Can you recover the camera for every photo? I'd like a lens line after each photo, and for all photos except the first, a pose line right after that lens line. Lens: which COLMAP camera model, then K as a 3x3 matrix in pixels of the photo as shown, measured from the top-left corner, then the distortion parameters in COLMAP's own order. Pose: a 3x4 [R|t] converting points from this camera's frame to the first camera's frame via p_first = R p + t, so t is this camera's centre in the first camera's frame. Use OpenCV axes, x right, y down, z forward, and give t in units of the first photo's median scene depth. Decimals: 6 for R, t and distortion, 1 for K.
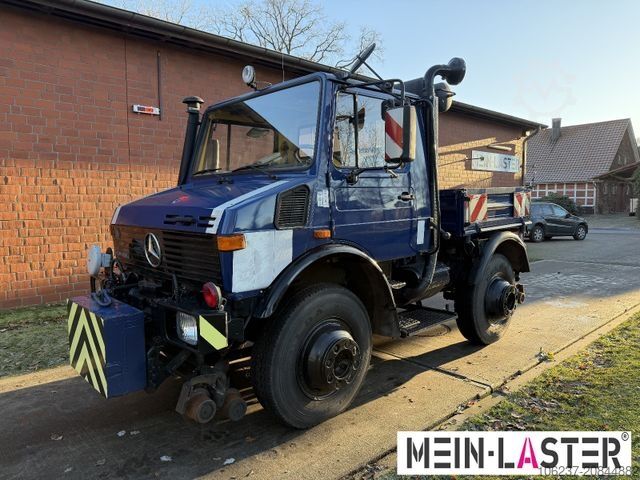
lens RADIAL K [[456.7, 0, 326.1], [0, 456.7, 230.1], [0, 0, 1]] dist [0.005388, -0.003373]
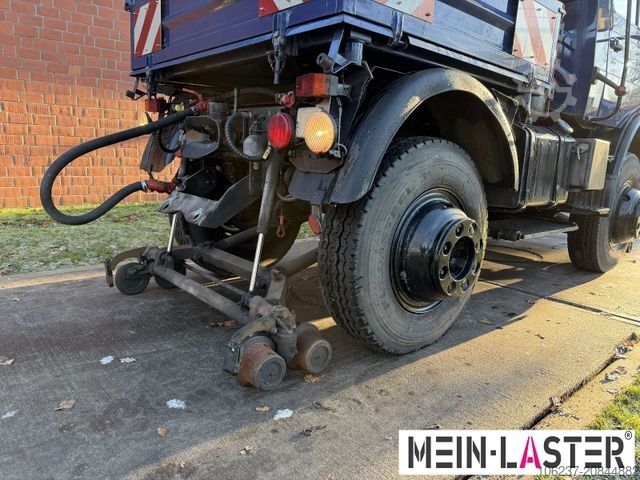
lens RADIAL K [[465.3, 0, 326.5], [0, 465.3, 223.4], [0, 0, 1]] dist [0.000210, 0.001994]
pose [[0.998738, 0.043858, -0.024486, -0.103690], [-0.041136, 0.993900, 0.102330, 0.135257], [0.028825, -0.101193, 0.994449, 0.294749]]
